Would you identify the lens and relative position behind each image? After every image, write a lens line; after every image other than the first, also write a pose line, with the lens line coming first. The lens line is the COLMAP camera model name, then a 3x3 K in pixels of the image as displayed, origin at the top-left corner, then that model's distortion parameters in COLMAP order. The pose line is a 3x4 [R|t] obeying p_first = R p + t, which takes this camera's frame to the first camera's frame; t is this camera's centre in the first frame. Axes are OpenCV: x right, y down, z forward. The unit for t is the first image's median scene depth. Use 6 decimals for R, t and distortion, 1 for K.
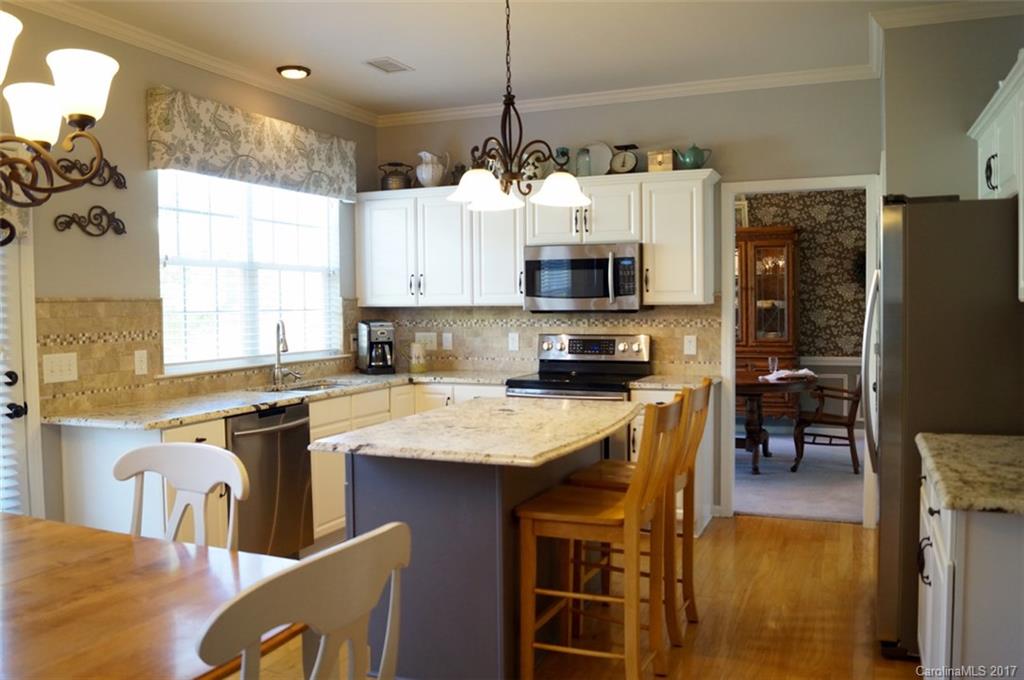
lens RADIAL K [[811.0, 0, 510.2], [0, 811.0, 339.7], [0, 0, 1]] dist [-0.069096, 0.007994]
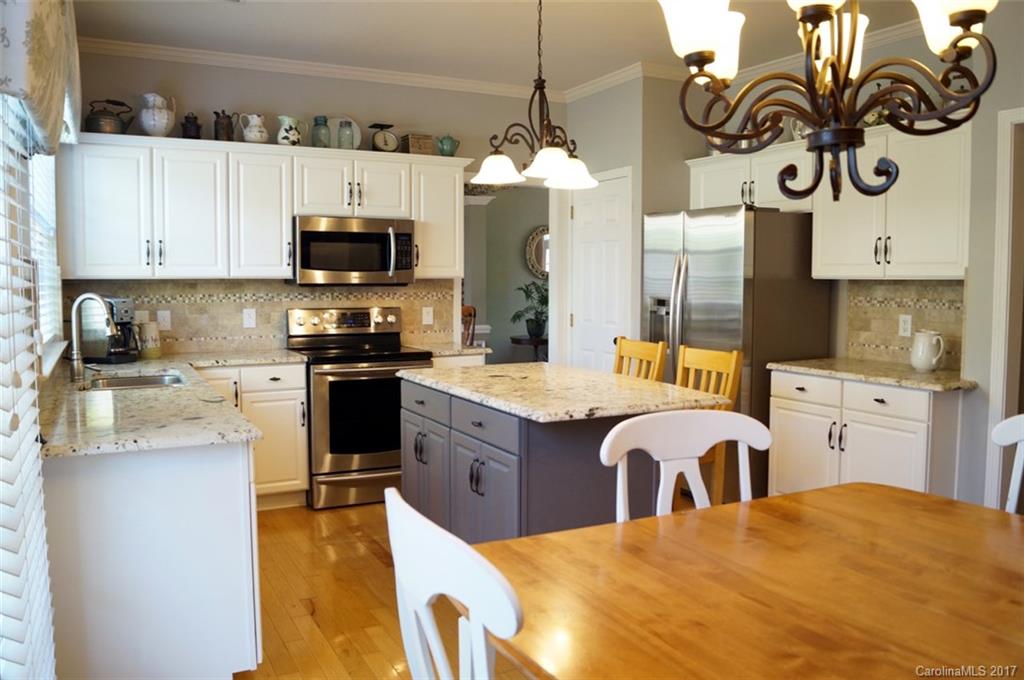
lens RADIAL K [[811.0, 0, 469.5], [0, 811.0, 340.5], [0, 0, 1]] dist [-0.069096, 0.007994]
pose [[0.670352, -0.047425, 0.740526, -0.542607], [0.026465, 0.998849, 0.040010, -0.002366], [-0.741571, -0.007223, 0.670835, 0.216541]]
